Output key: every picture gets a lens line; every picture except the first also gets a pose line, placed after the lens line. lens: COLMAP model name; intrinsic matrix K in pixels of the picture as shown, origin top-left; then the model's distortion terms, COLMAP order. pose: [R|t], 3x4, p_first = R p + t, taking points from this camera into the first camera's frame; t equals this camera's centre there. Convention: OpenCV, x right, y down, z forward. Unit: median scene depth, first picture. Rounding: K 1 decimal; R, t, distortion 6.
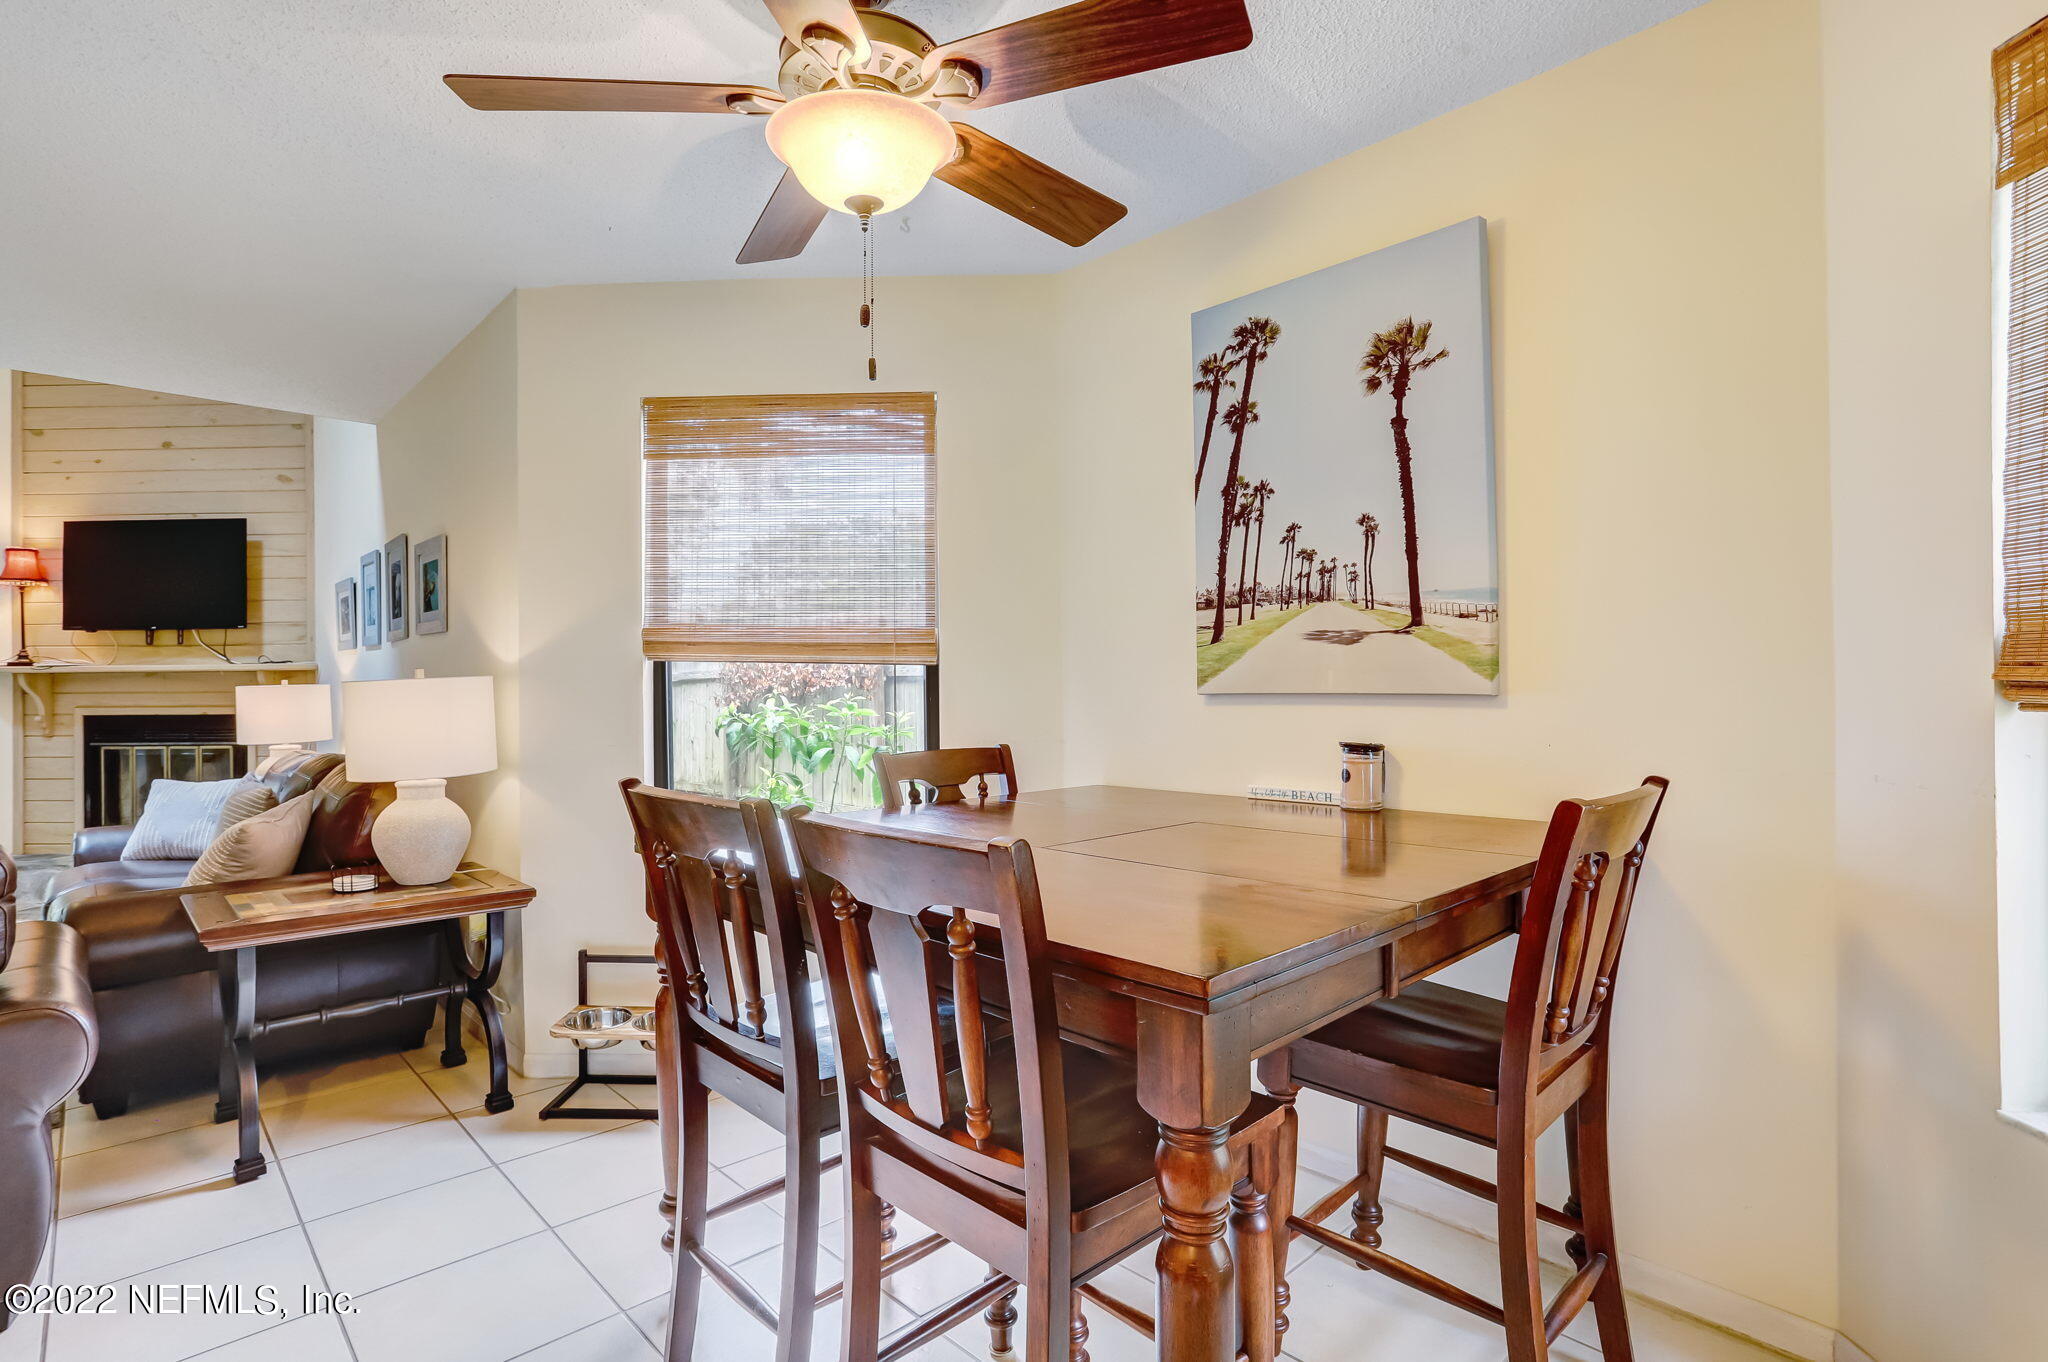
lens RADIAL K [[983.7, 0, 1040.3], [0, 983.7, 665.6], [0, 0, 1]] dist [-0.006834, 0.001903]
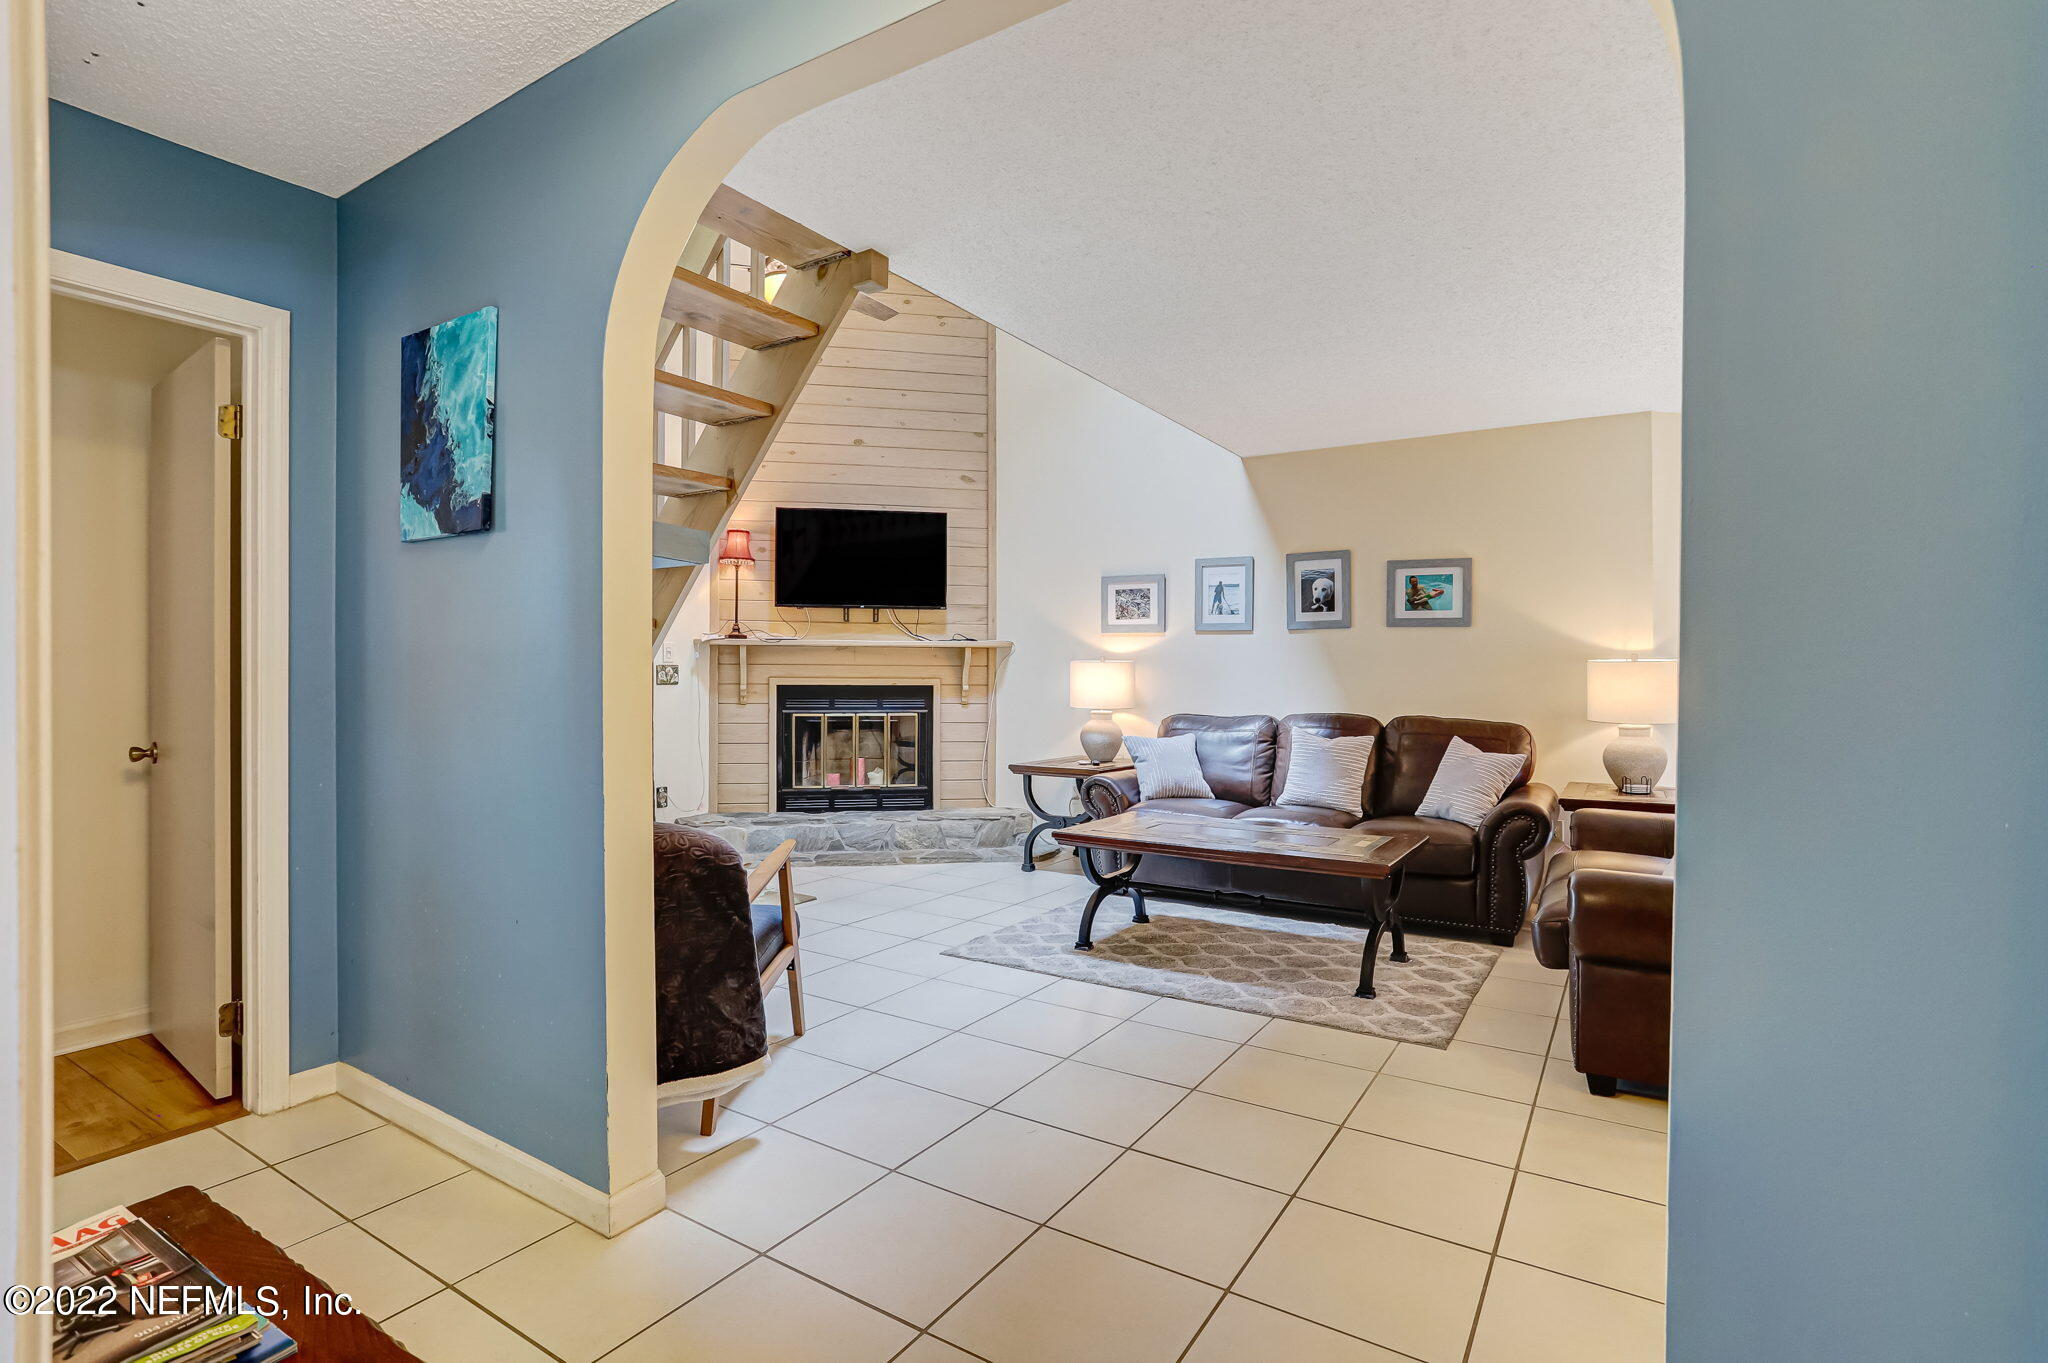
lens RADIAL K [[983.7, 0, 1023.2], [0, 983.7, 669.8], [0, 0, 1]] dist [-0.006834, 0.001903]
pose [[0.972735, 0.012265, 0.231596, -0.970643], [-0.017904, 0.999592, 0.022264, 0.005008], [-0.231228, -0.025803, 0.972557, -0.135962]]
